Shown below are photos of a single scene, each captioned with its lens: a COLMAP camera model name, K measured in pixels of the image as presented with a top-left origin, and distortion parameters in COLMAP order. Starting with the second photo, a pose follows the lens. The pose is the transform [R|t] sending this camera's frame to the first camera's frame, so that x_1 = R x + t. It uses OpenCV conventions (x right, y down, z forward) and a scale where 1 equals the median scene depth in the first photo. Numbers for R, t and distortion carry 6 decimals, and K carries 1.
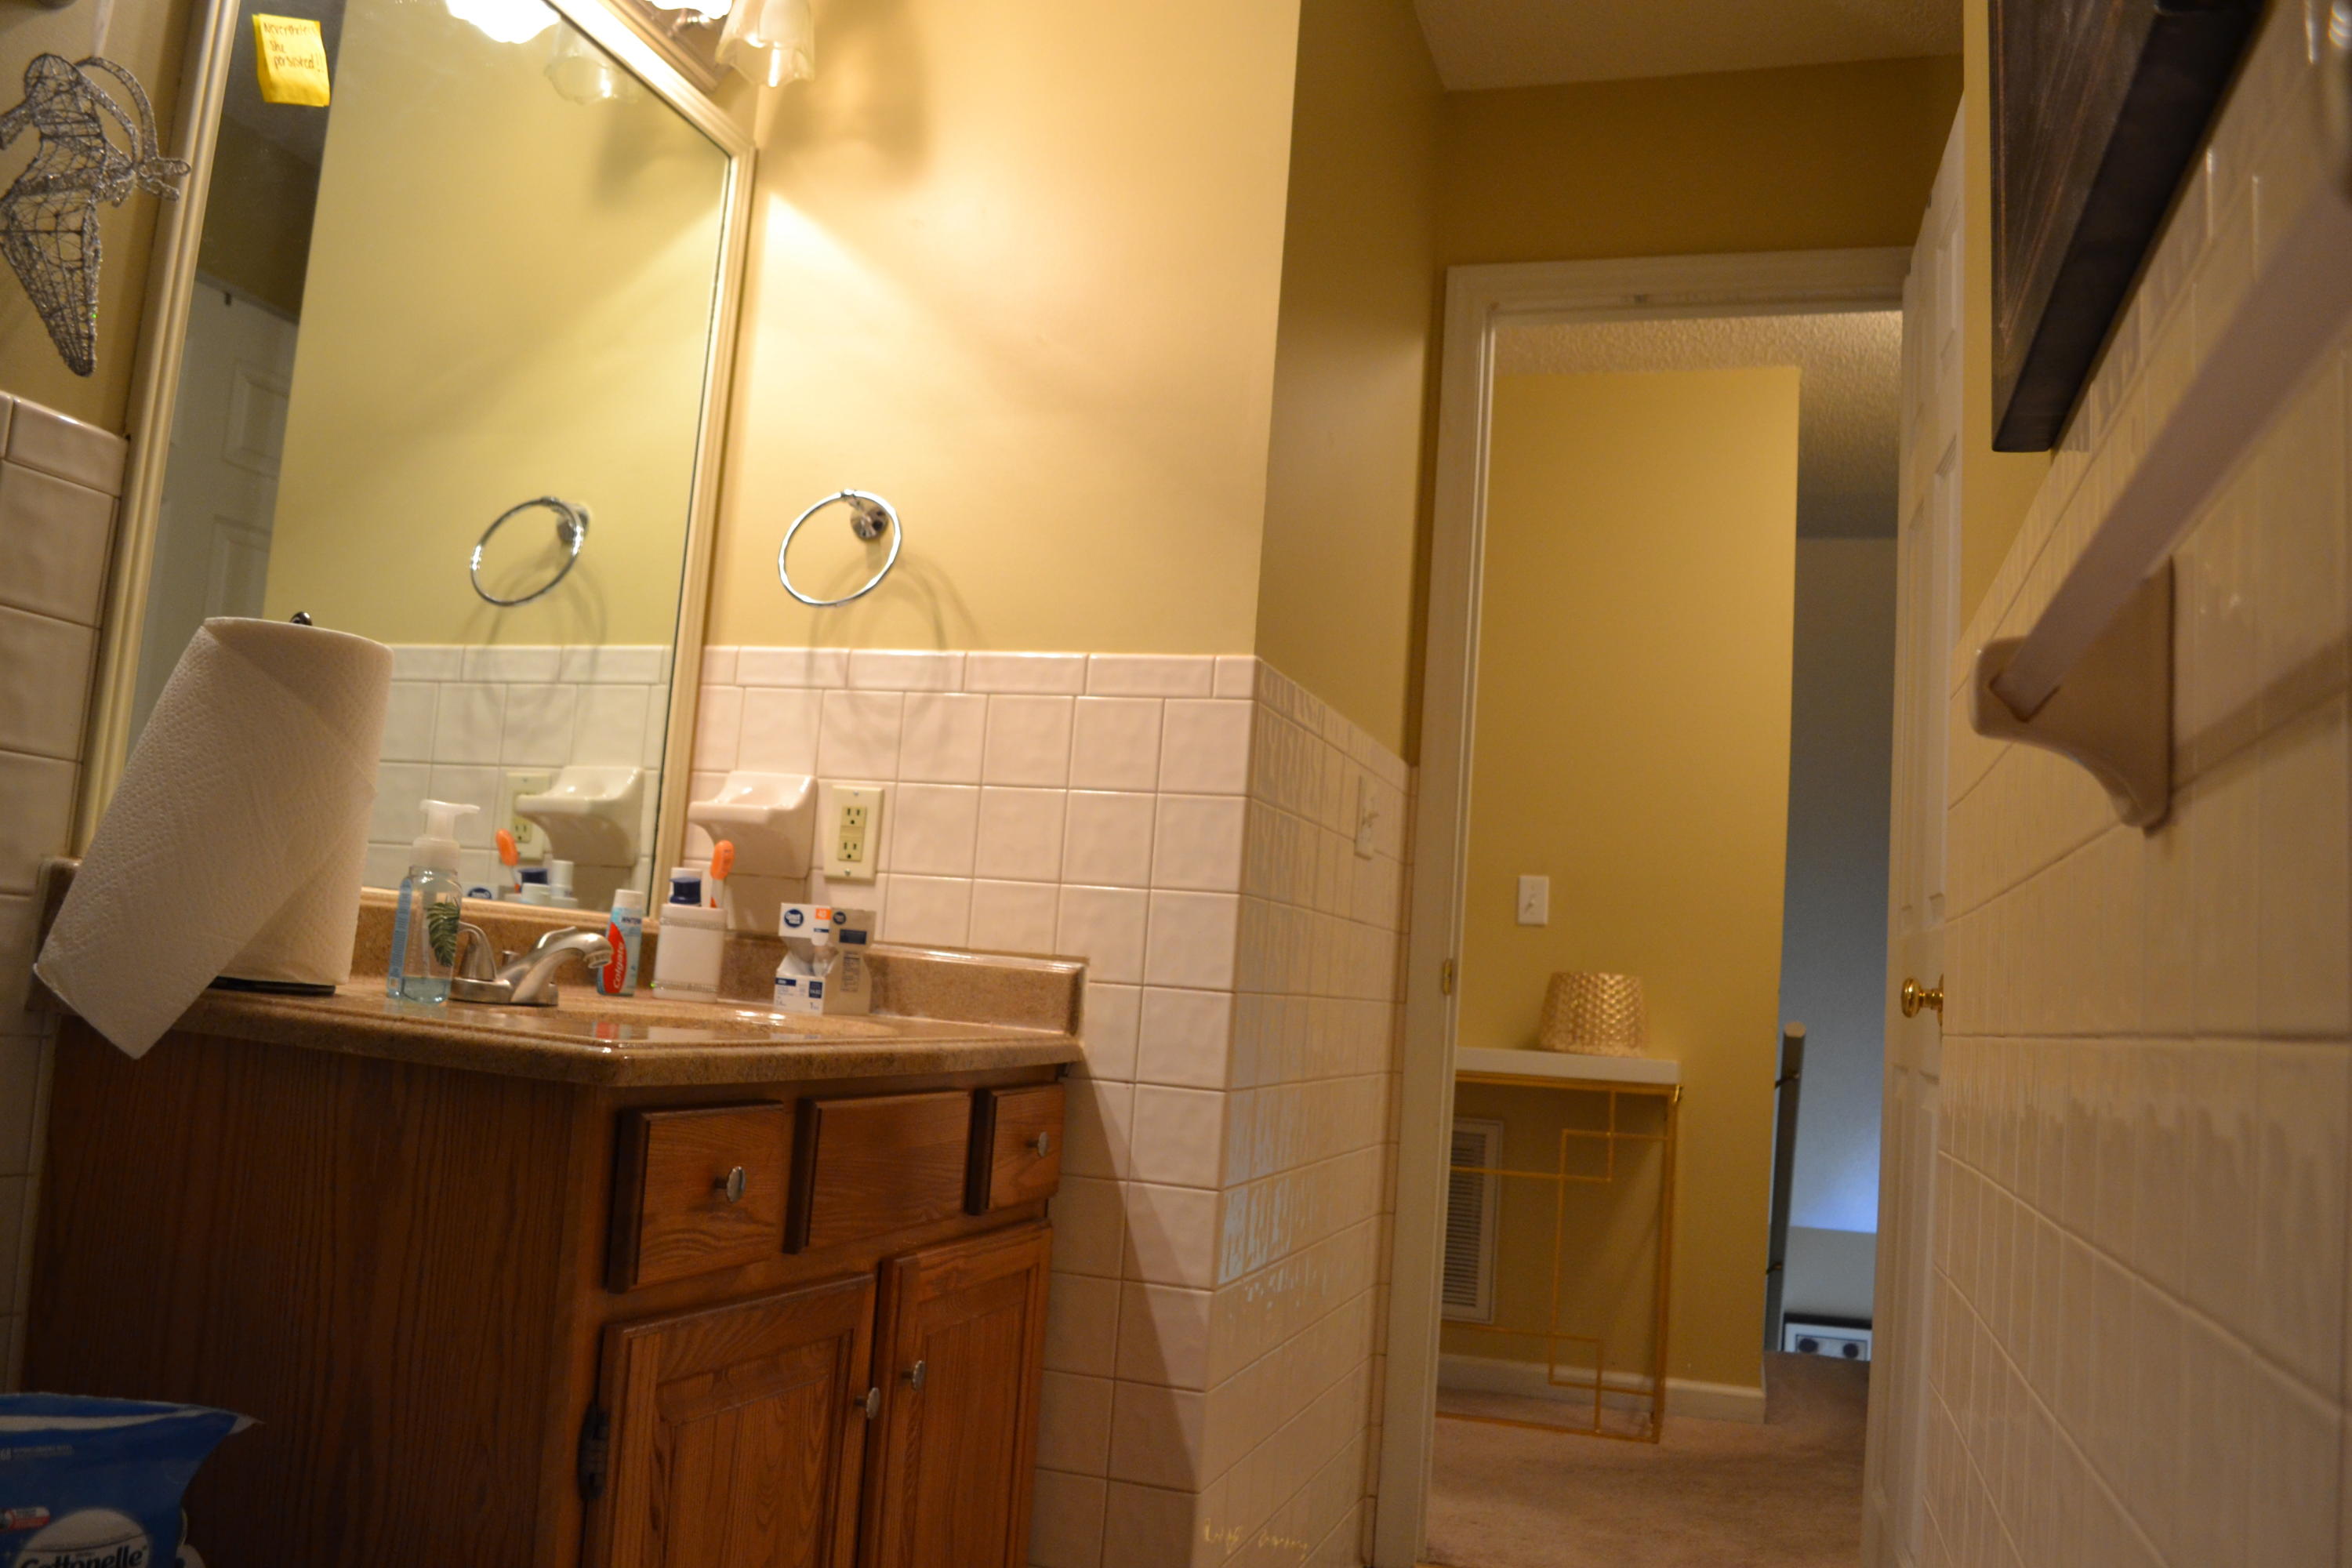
lens RADIAL K [[1811.1, 0, 1176.0], [0, 1811.1, 784.0], [0, 0, 1]] dist [-0.060851, 0.002467]
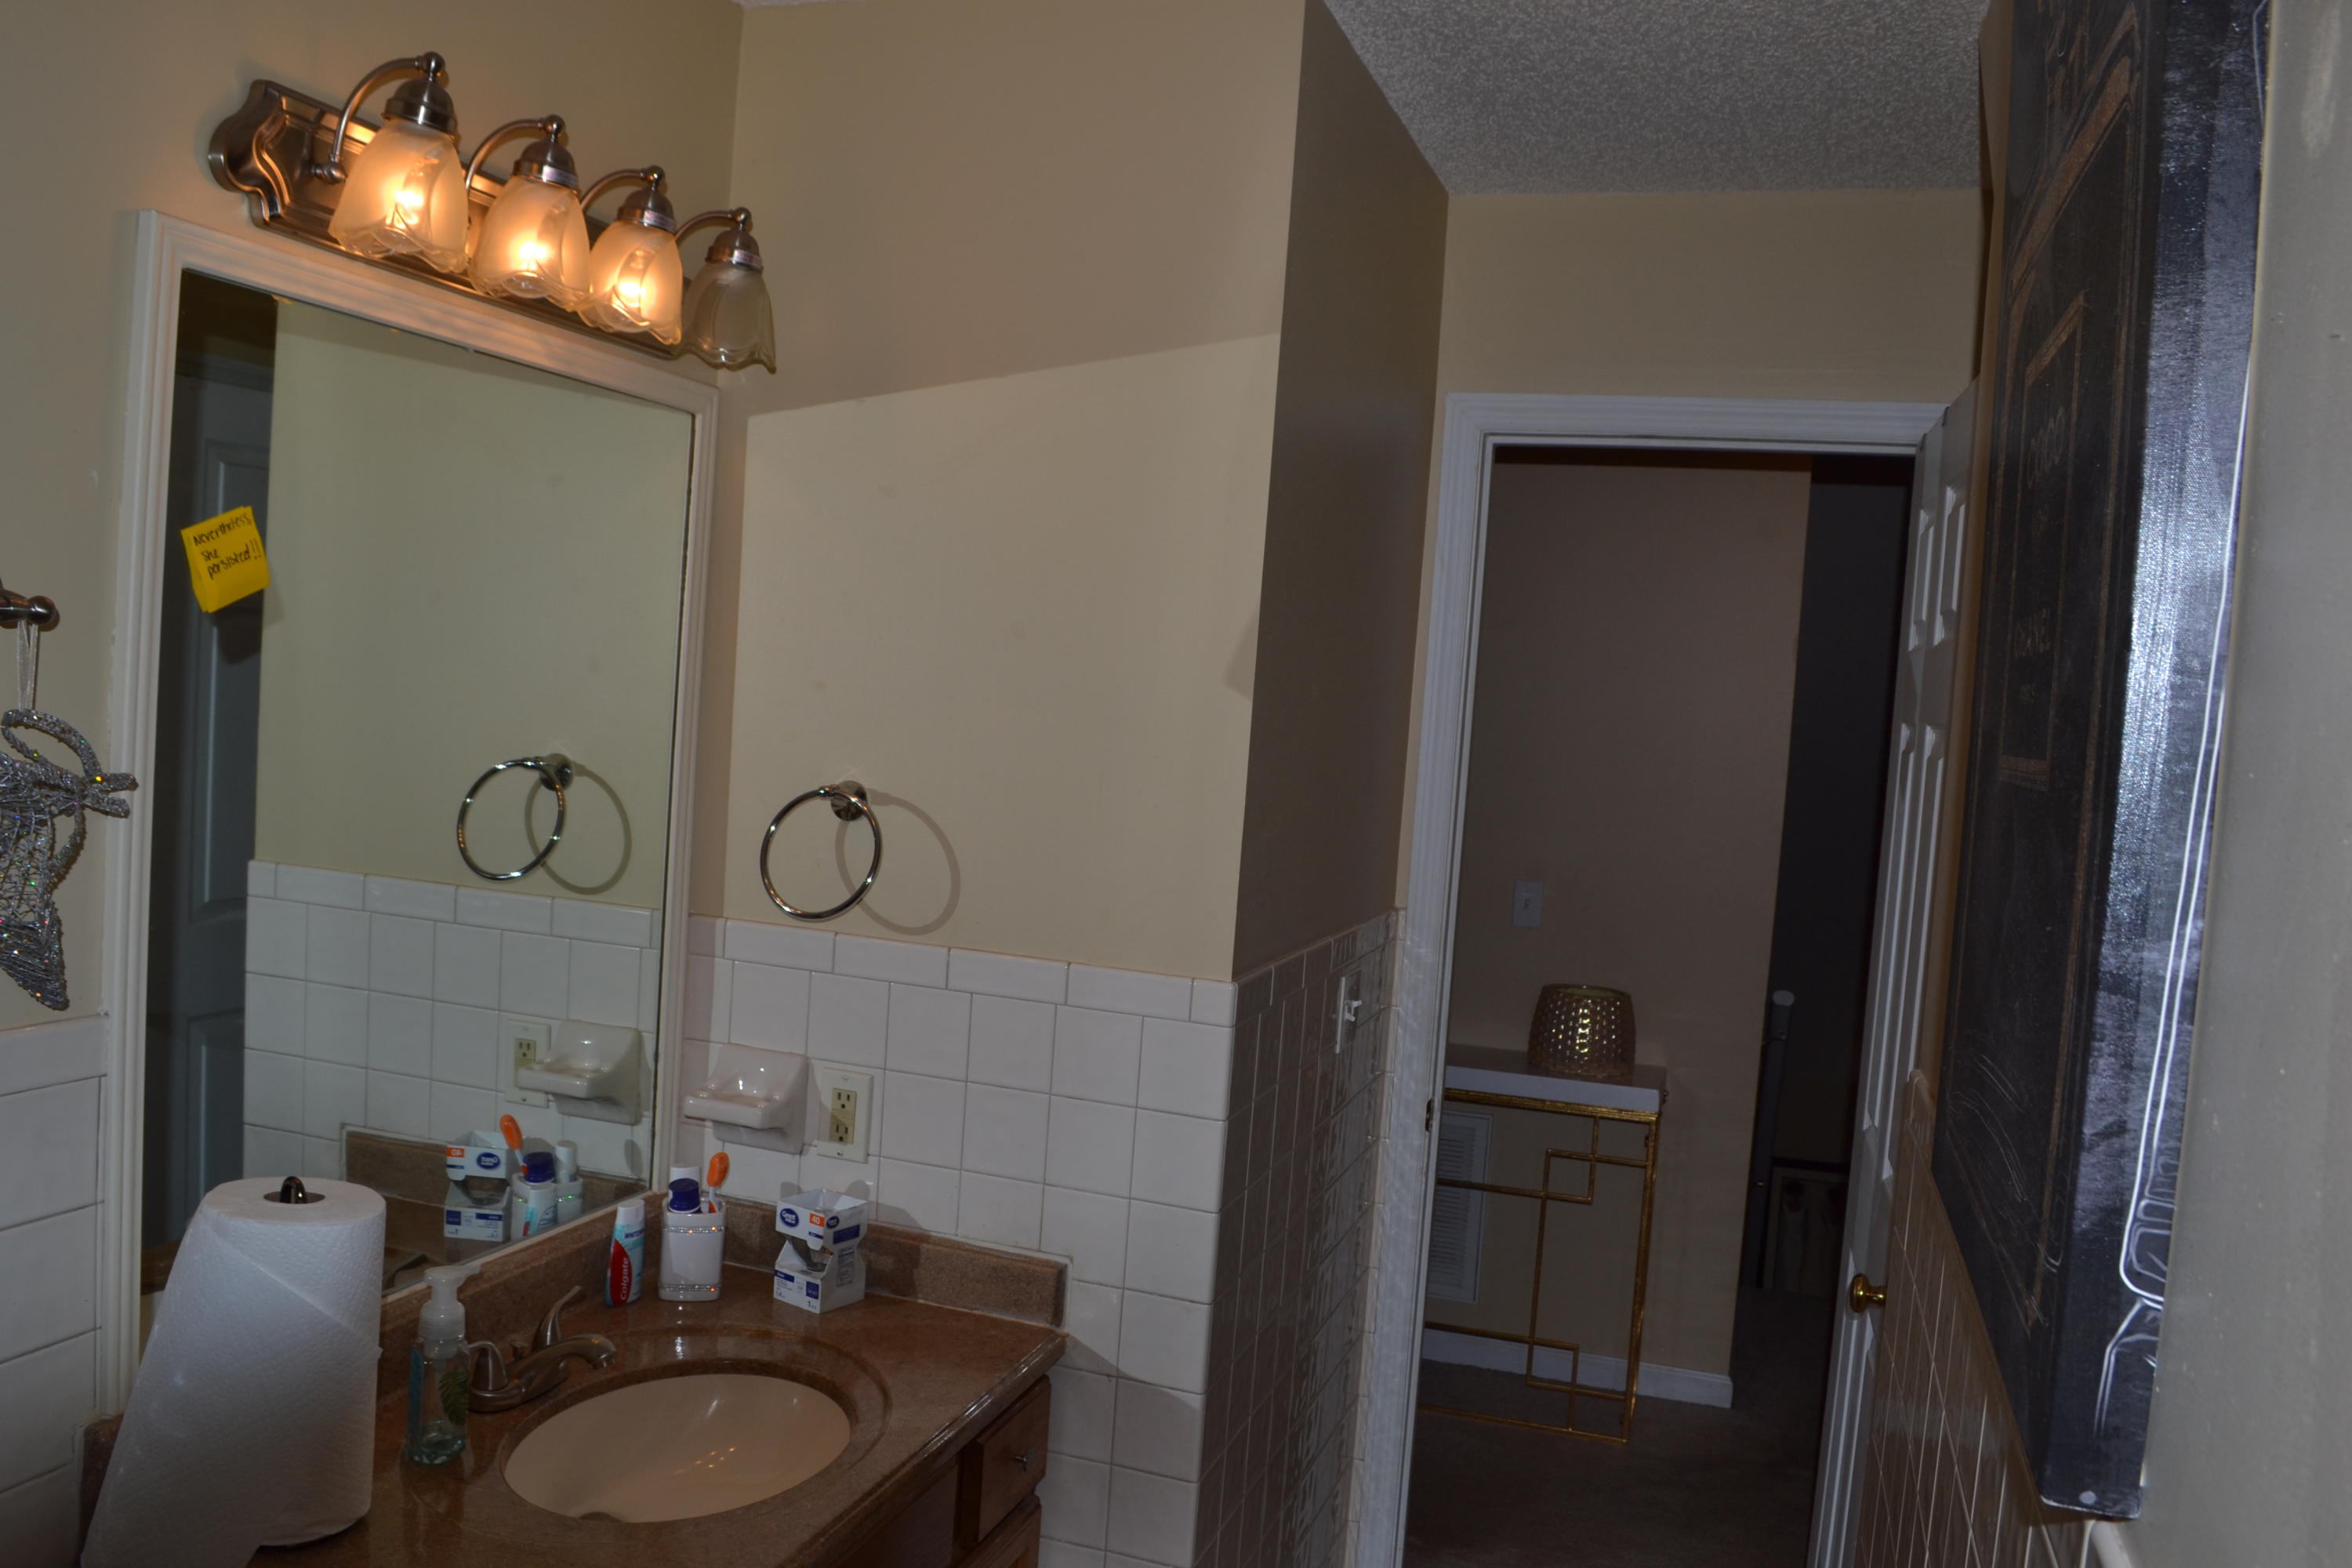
lens RADIAL K [[1811.1, 0, 1176.0], [0, 1811.1, 784.0], [0, 0, 1]] dist [-0.060851, 0.002467]
pose [[0.999956, 0.000671, -0.009321, 0.021390], [0.000893, 0.986003, 0.166728, -0.345925], [0.009302, -0.166729, 0.985959, 0.017972]]
